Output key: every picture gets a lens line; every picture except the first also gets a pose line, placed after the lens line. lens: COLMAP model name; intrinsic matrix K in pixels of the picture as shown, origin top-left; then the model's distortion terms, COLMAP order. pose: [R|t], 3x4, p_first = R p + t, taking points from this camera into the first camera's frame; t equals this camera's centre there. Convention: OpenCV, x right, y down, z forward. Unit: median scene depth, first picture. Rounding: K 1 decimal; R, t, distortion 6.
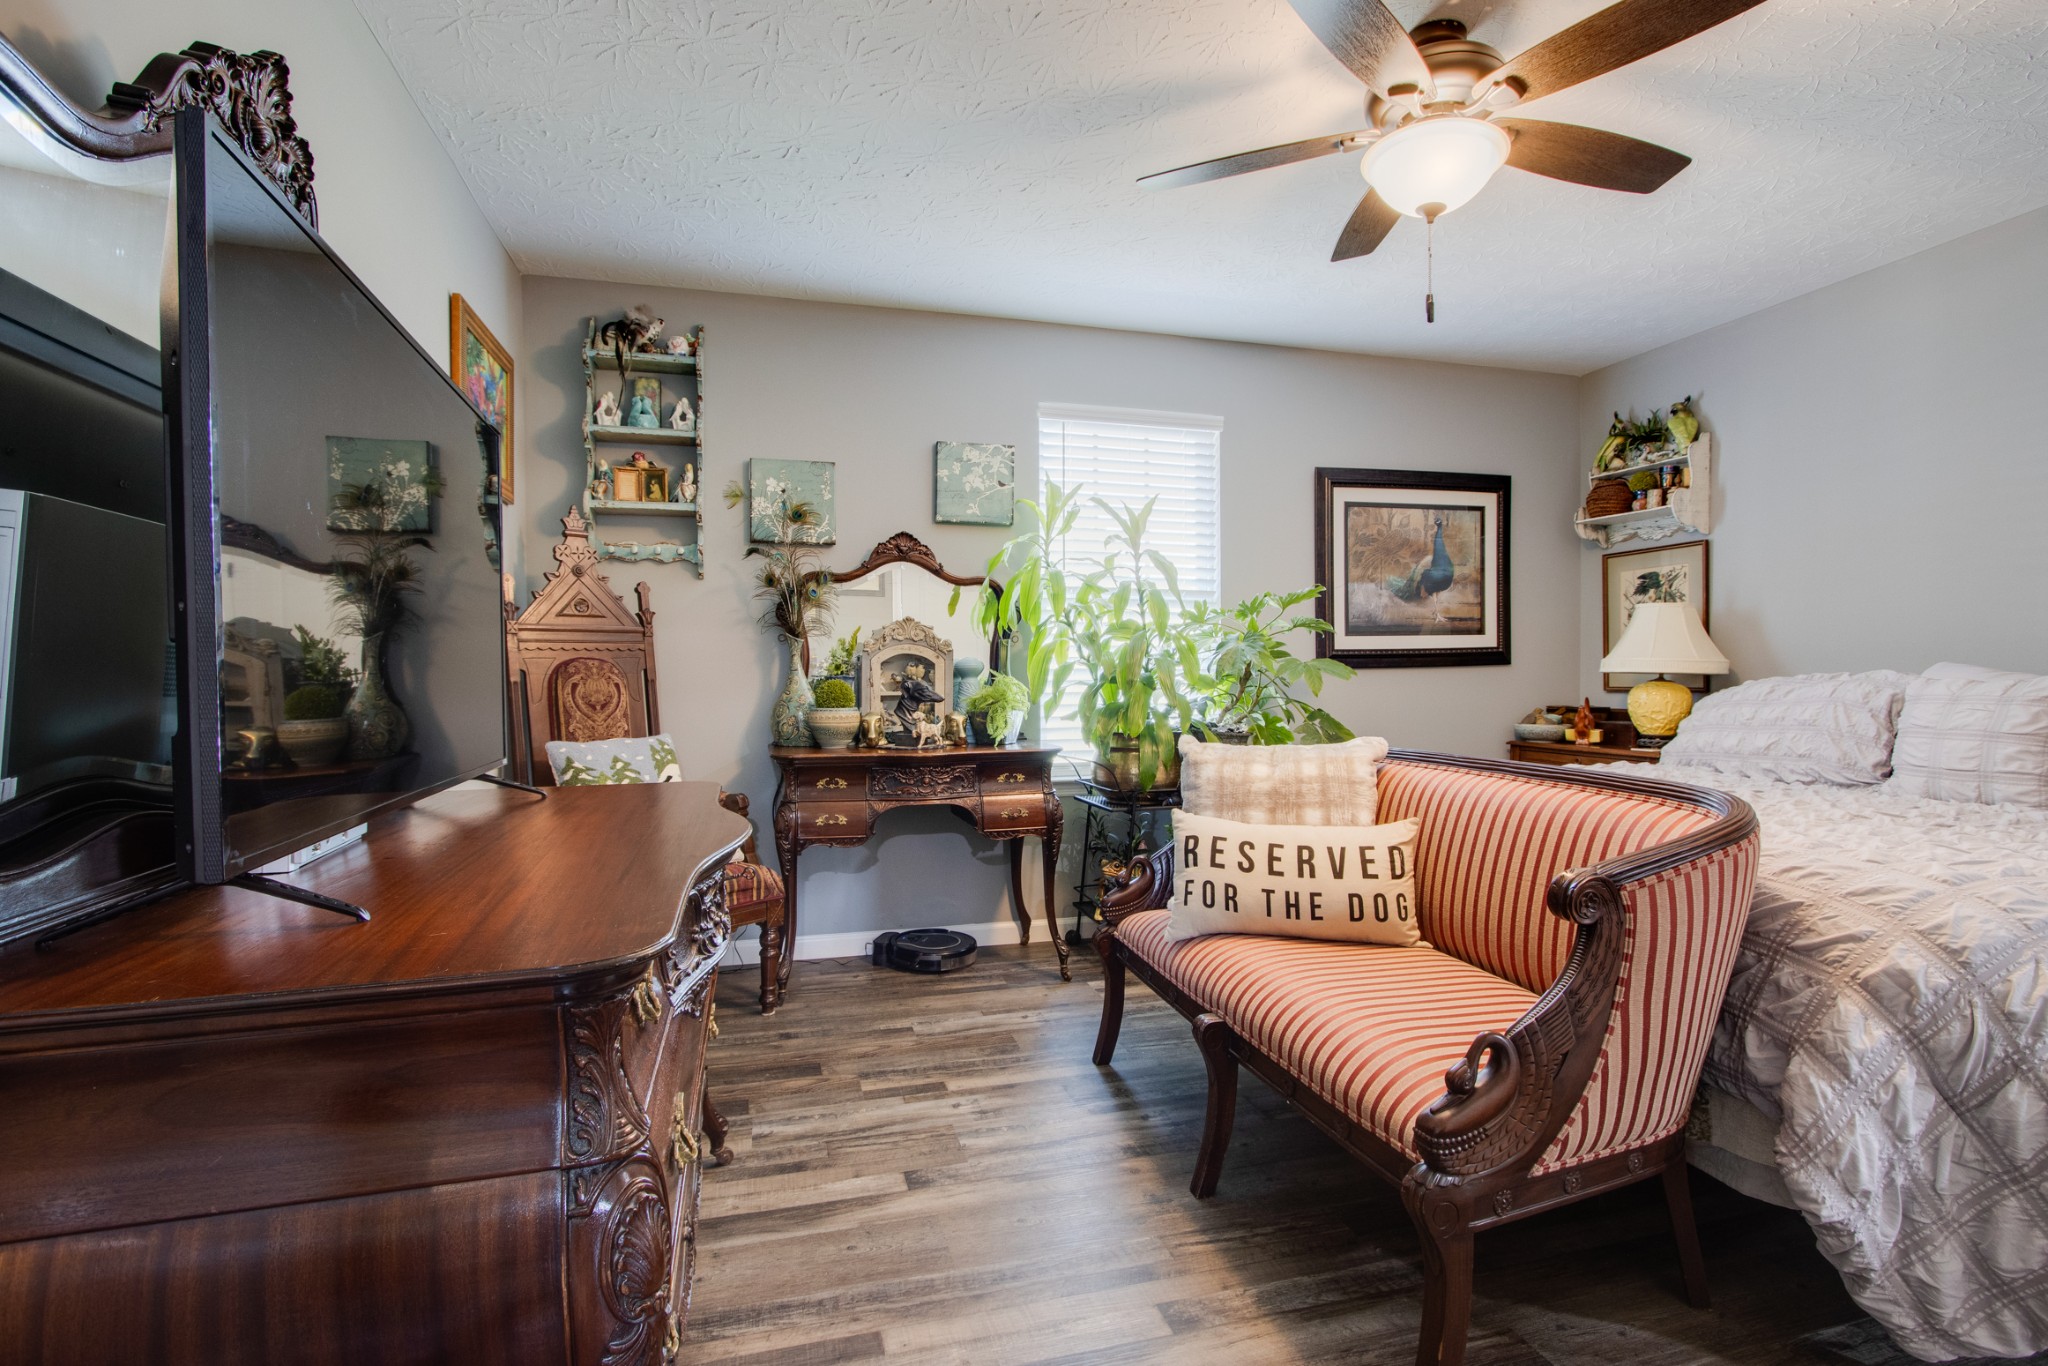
lens RADIAL K [[963.3, 0, 1025.6], [0, 963.3, 695.3], [0, 0, 1]] dist [-0.021798, 0.000381]
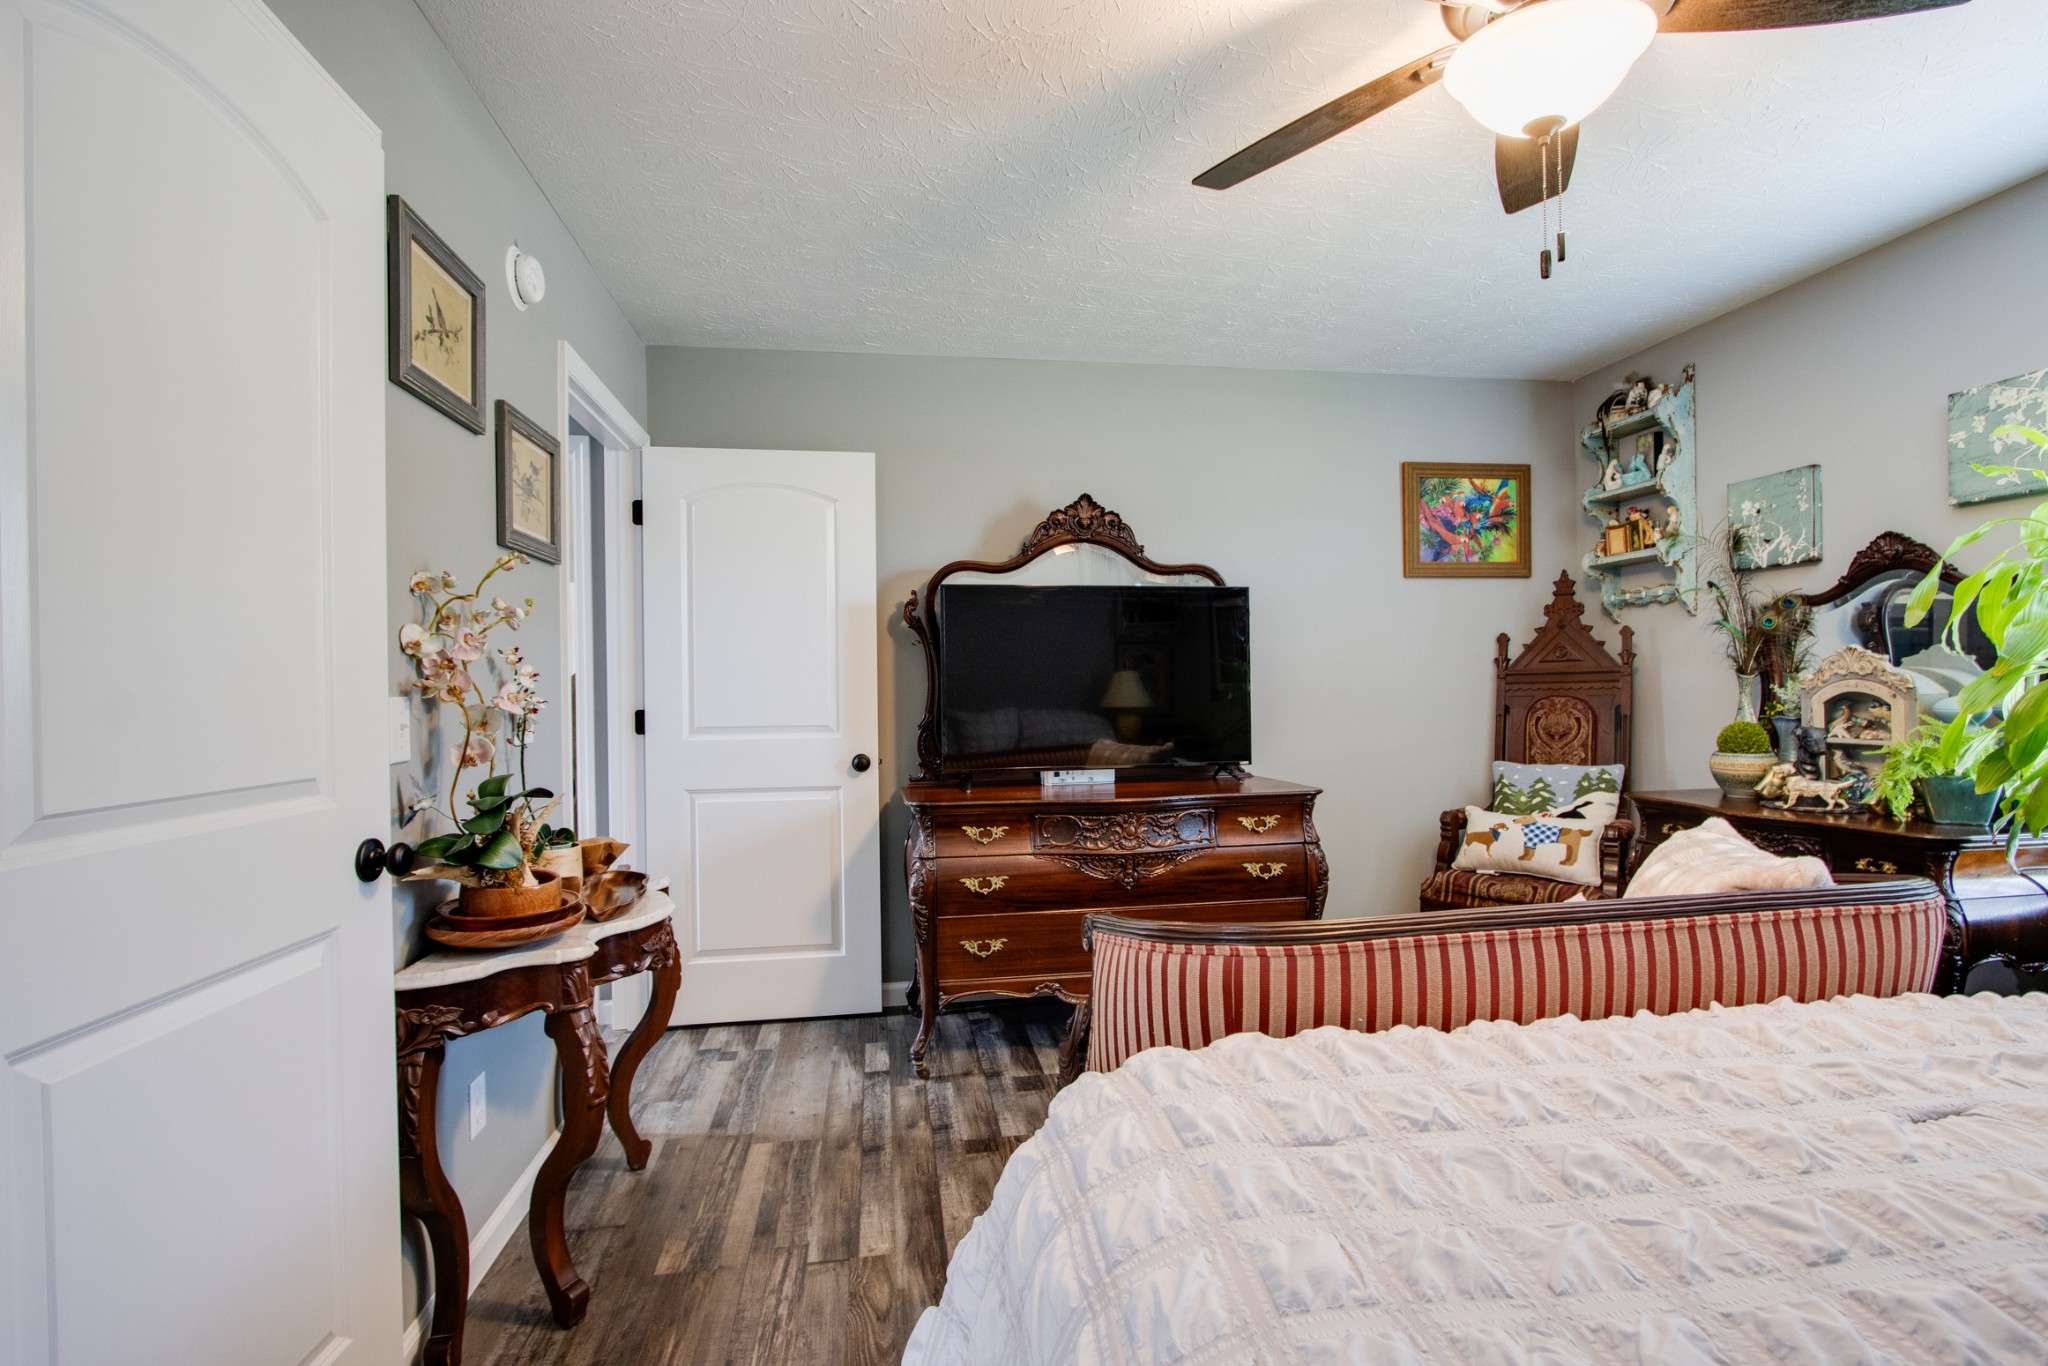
lens RADIAL K [[947.5, 0, 1025.1], [0, 947.5, 695.0], [0, 0, 1]] dist [-0.016306, 0.002901]
pose [[-0.110148, 0.011856, -0.993844, 0.605455], [-0.008621, 0.999880, 0.012883, -0.037471], [0.993878, 0.009987, -0.110033, 0.346205]]
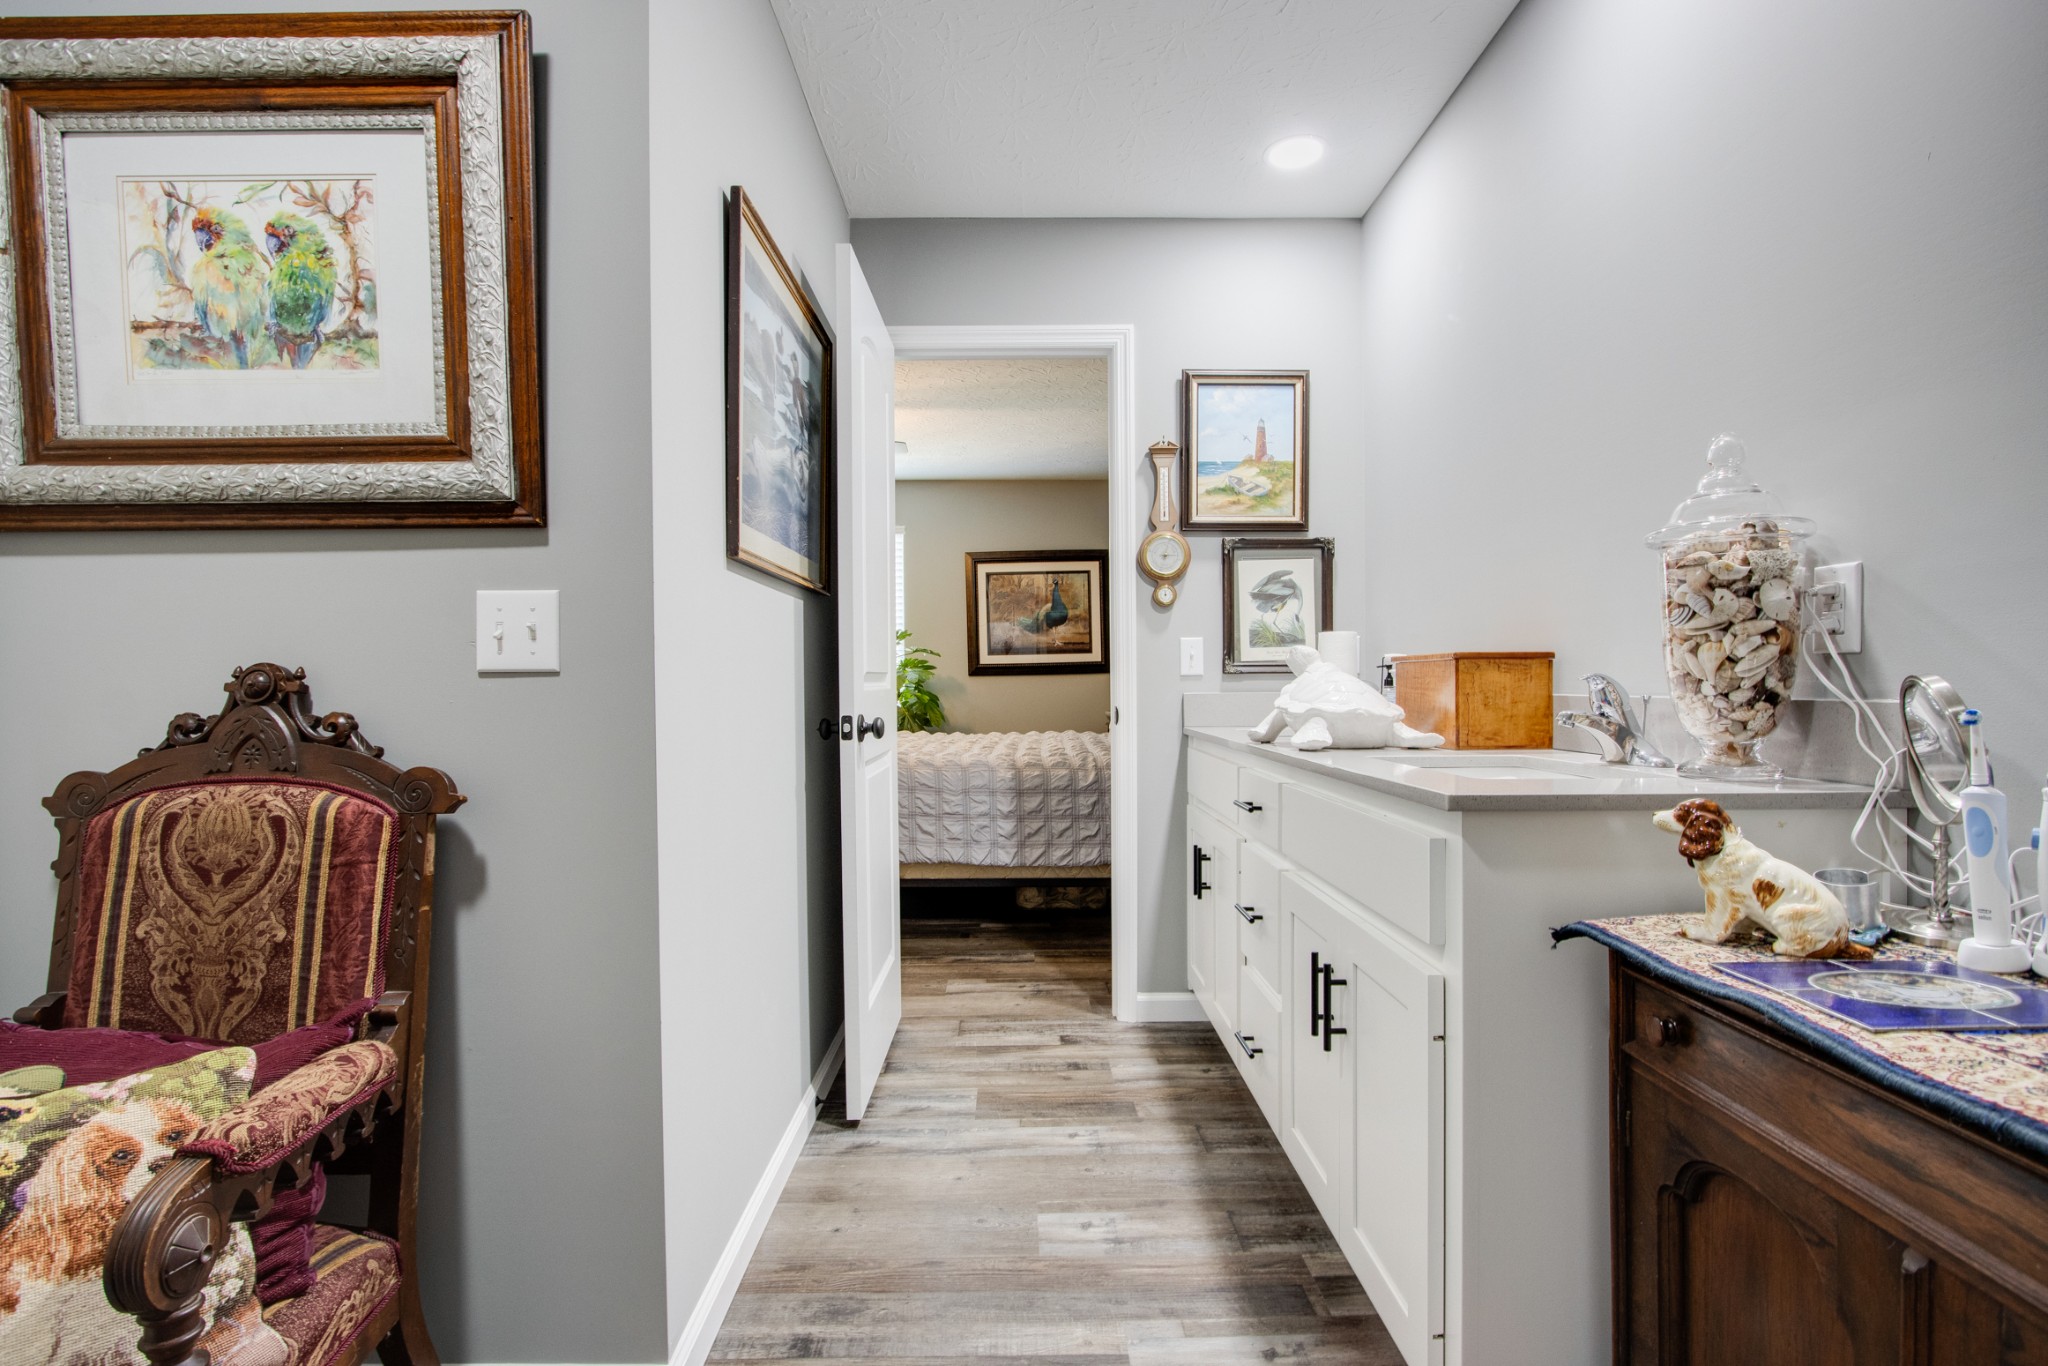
lens RADIAL K [[947.5, 0, 1025.1], [0, 947.5, 695.0], [0, 0, 1]] dist [-0.016306, 0.002901]
pose [[0.967389, 0.003685, -0.253270, 0.802595], [-0.004750, 0.999982, -0.003592, 0.010629], [0.253253, 0.004678, 0.967389, -0.529732]]
